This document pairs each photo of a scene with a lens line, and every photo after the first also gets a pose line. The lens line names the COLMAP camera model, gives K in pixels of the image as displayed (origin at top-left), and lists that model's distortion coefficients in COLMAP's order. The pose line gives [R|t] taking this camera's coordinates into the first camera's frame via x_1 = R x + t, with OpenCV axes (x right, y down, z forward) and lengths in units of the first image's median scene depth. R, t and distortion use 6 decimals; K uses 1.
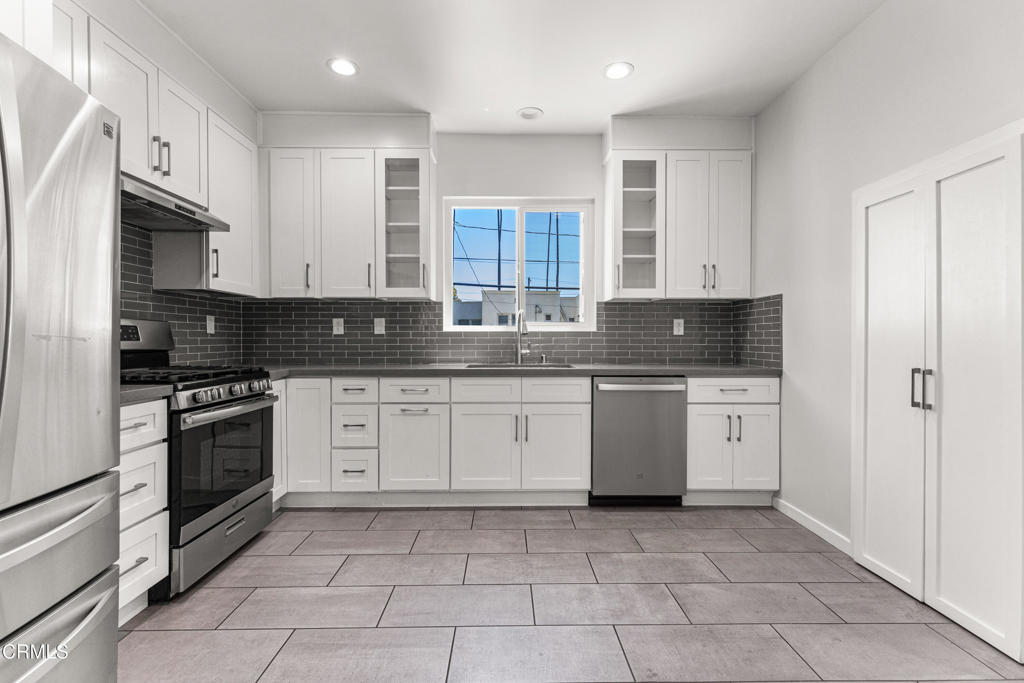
lens RADIAL K [[470.3, 0, 510.9], [0, 470.3, 338.8], [0, 0, 1]] dist [0.001480, -0.001513]
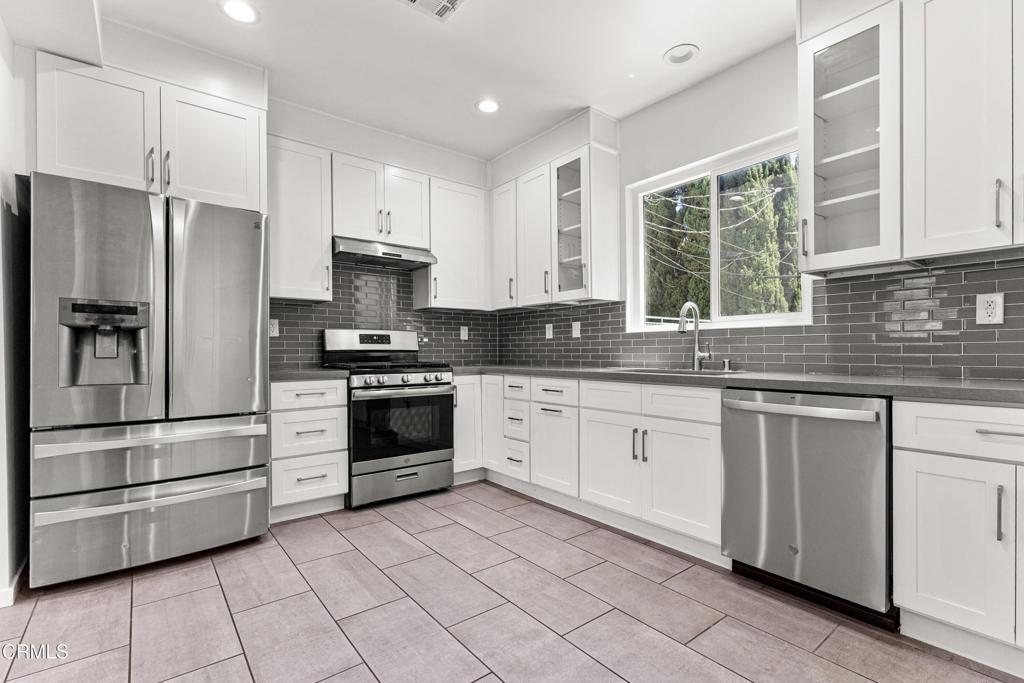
lens RADIAL K [[470.3, 0, 508.3], [0, 470.3, 350.2], [0, 0, 1]] dist [0.001480, -0.001513]
pose [[0.600852, -0.004379, -0.799348, 0.546824], [0.005070, 0.999986, -0.001667, 0.022940], [0.799344, -0.003051, 0.600866, 0.314975]]
